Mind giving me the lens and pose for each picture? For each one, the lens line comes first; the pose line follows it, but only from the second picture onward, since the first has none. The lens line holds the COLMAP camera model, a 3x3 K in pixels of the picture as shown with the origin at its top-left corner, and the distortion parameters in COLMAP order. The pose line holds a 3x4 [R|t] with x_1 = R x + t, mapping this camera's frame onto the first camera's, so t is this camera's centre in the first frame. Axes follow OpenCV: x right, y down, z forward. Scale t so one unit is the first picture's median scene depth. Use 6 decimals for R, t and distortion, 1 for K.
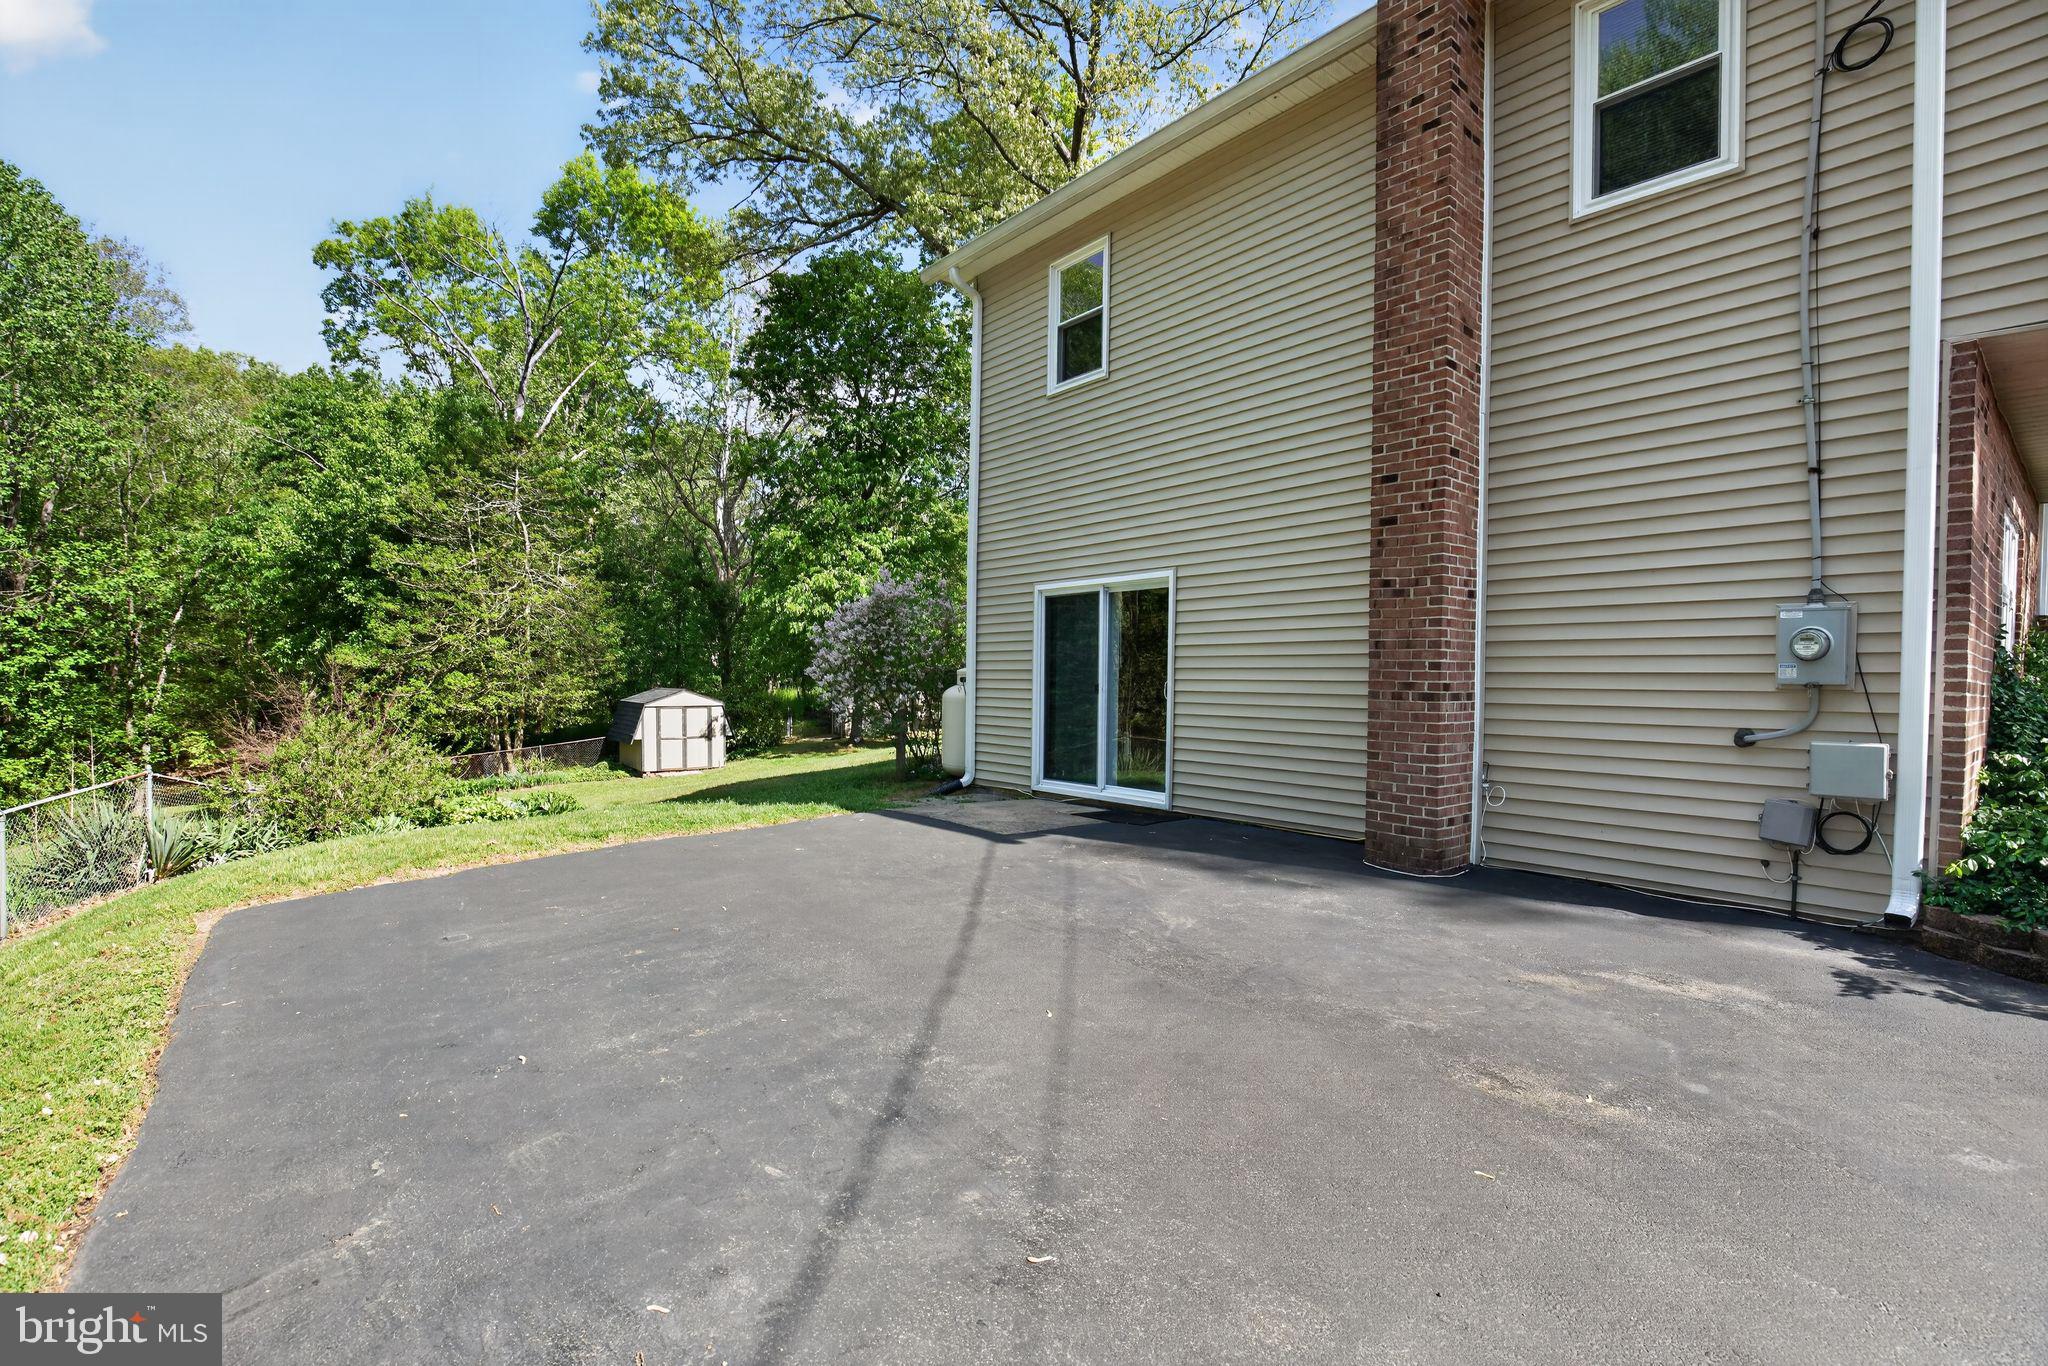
lens RADIAL K [[963.9, 0, 1023.1], [0, 963.9, 689.9], [0, 0, 1]] dist [-0.029183, 0.005809]
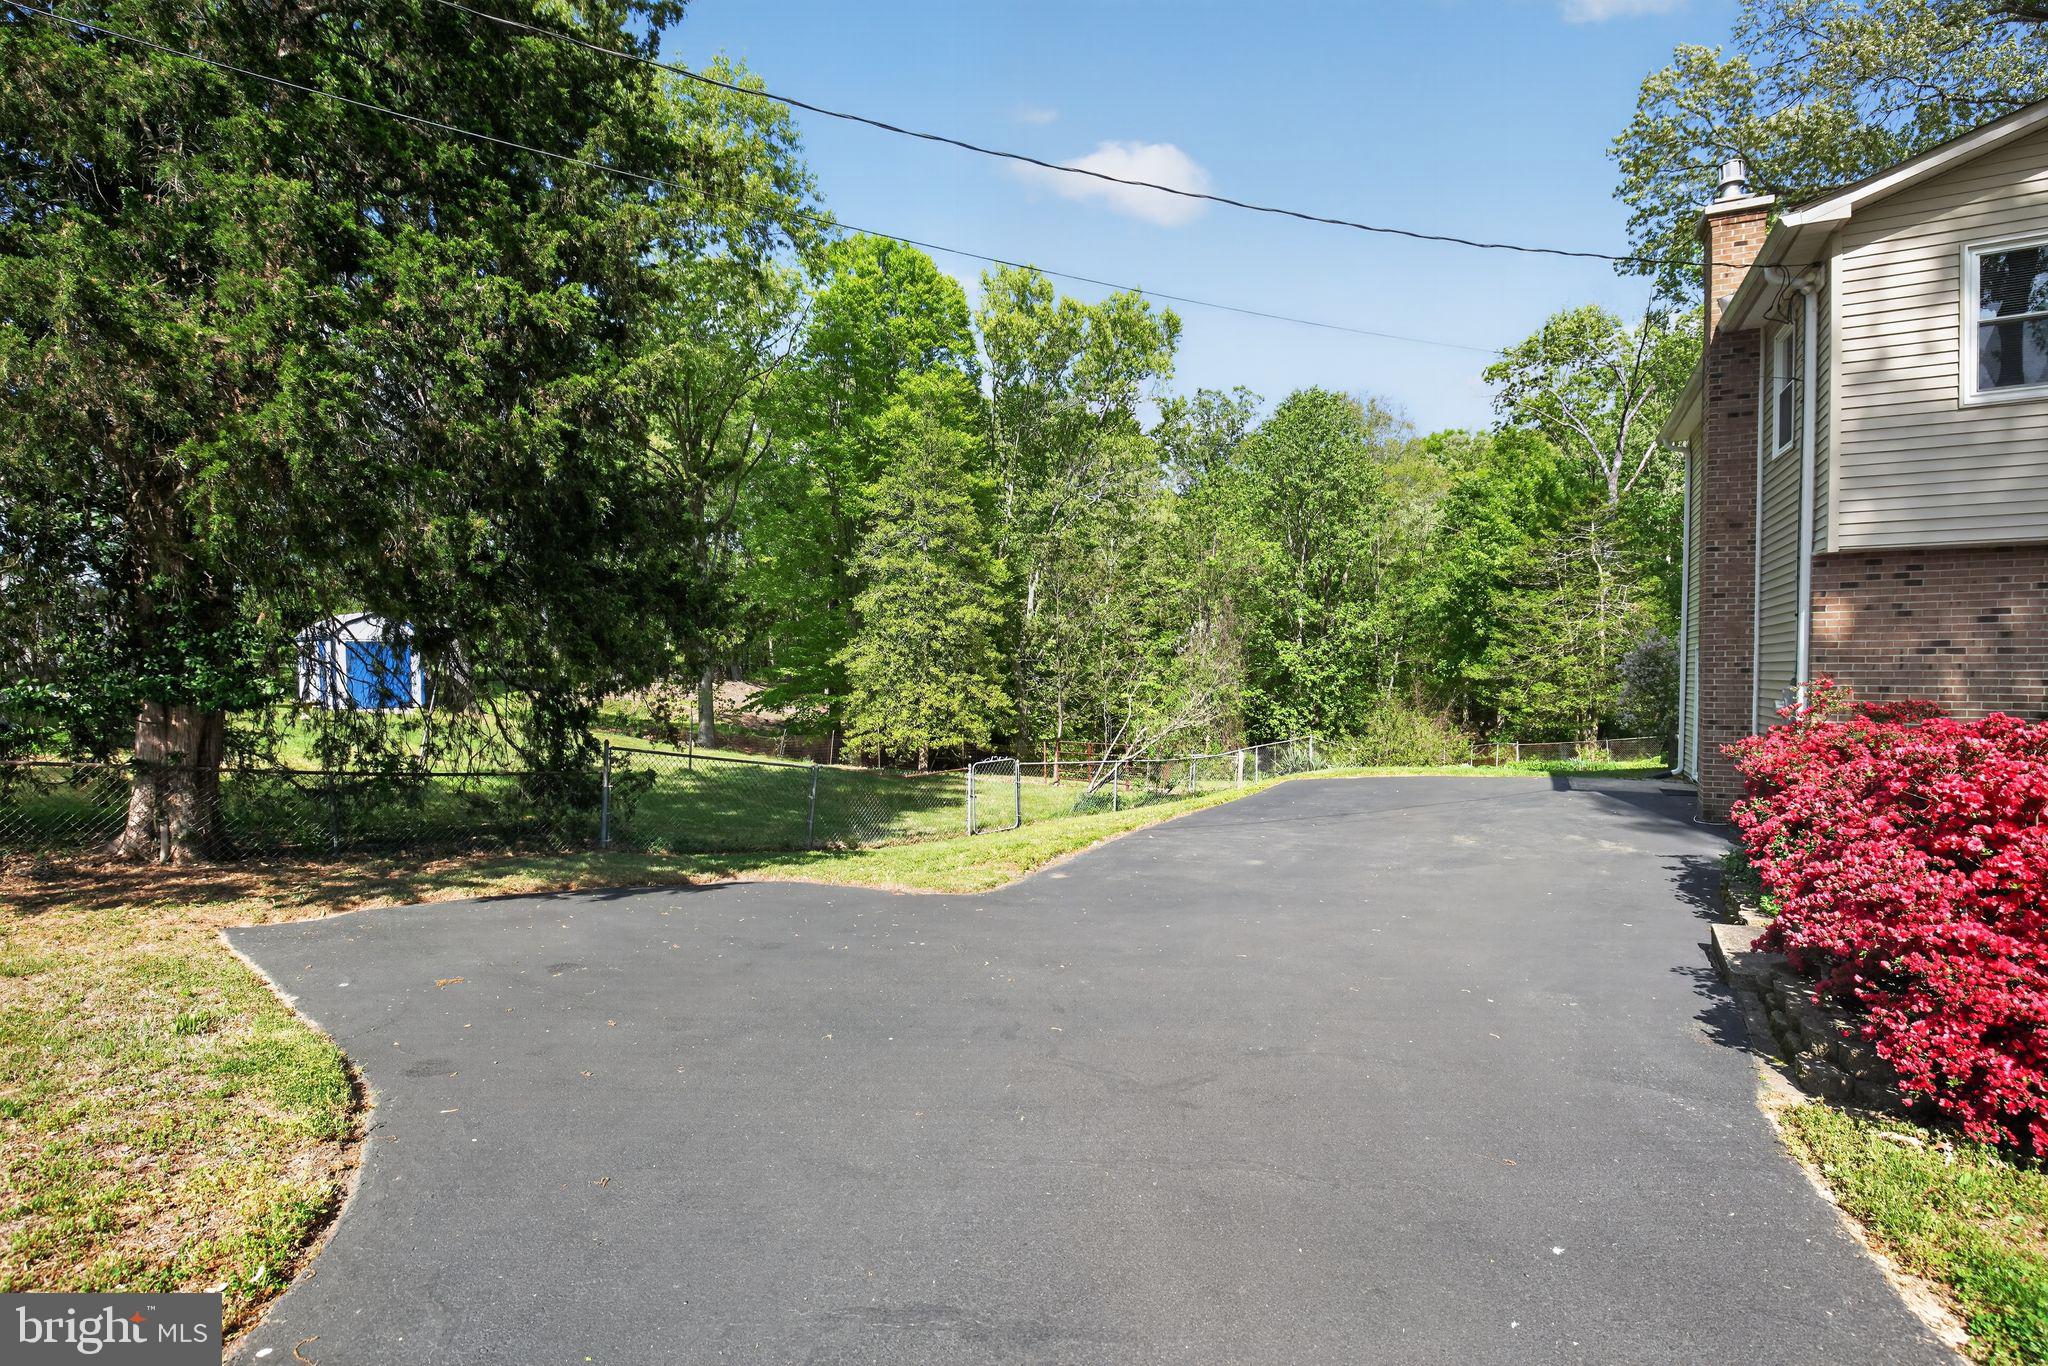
lens RADIAL K [[944.2, 0, 1004.0], [0, 944.2, 691.8], [0, 0, 1]] dist [-0.035260, 0.005389]
pose [[0.354894, 0.013363, -0.934811, 0.379509], [-0.004668, 0.999911, 0.012521, -0.017248], [0.934895, -0.000080, 0.354925, -0.193441]]
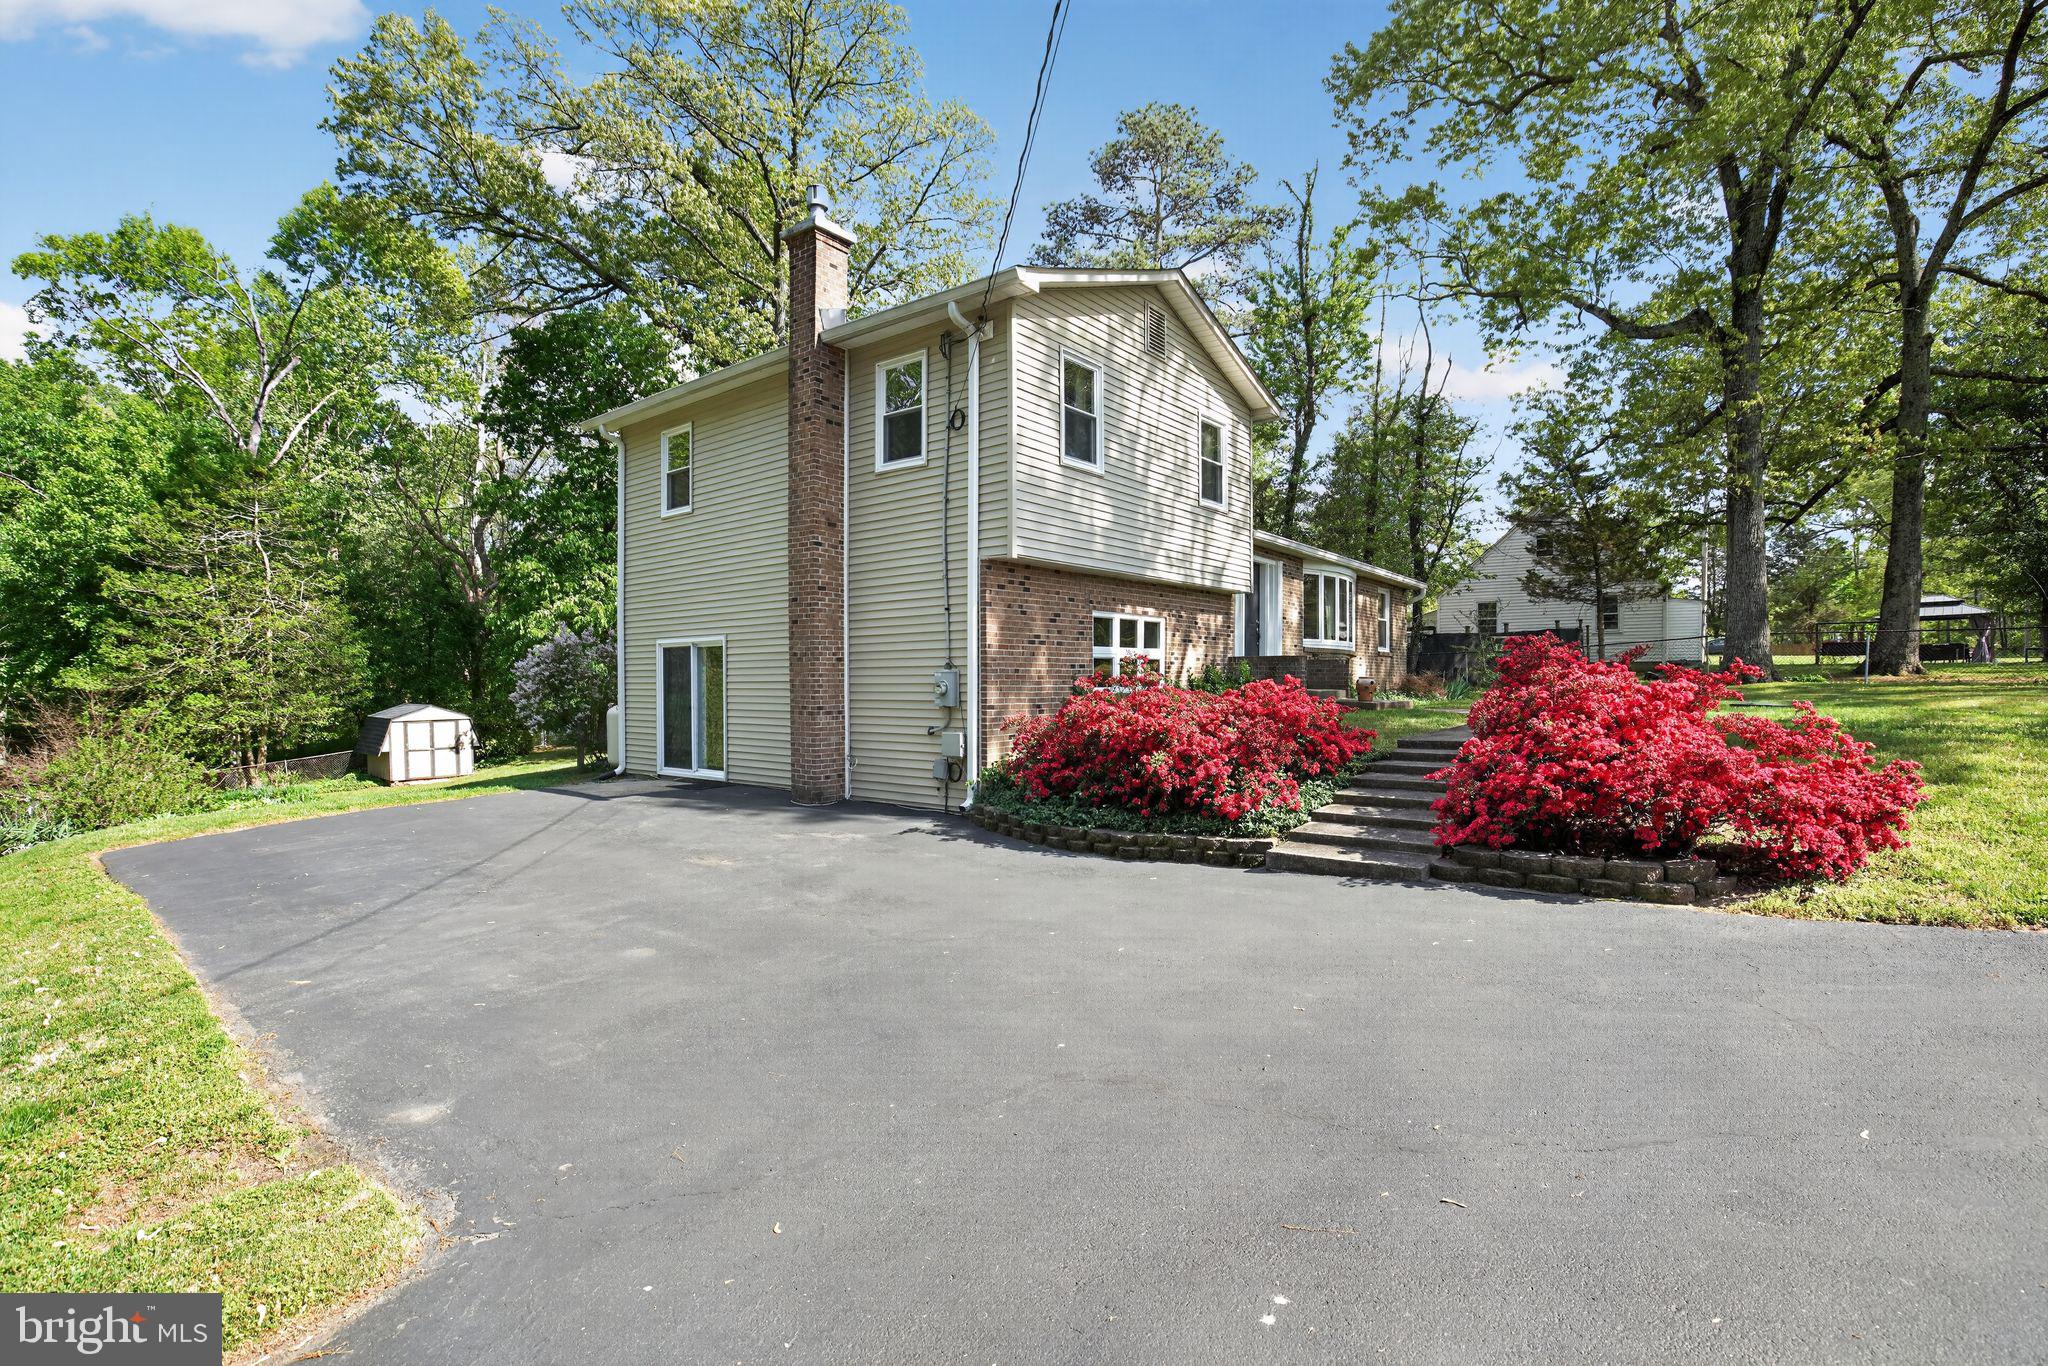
lens RADIAL K [[963.9, 0, 1029.6], [0, 963.9, 690.3], [0, 0, 1]] dist [-0.029183, 0.005809]
pose [[0.978921, -0.017012, 0.203528, 0.097241], [0.017157, 0.999852, 0.001052, -0.007122], [-0.203516, 0.002462, 0.979069, -0.212196]]
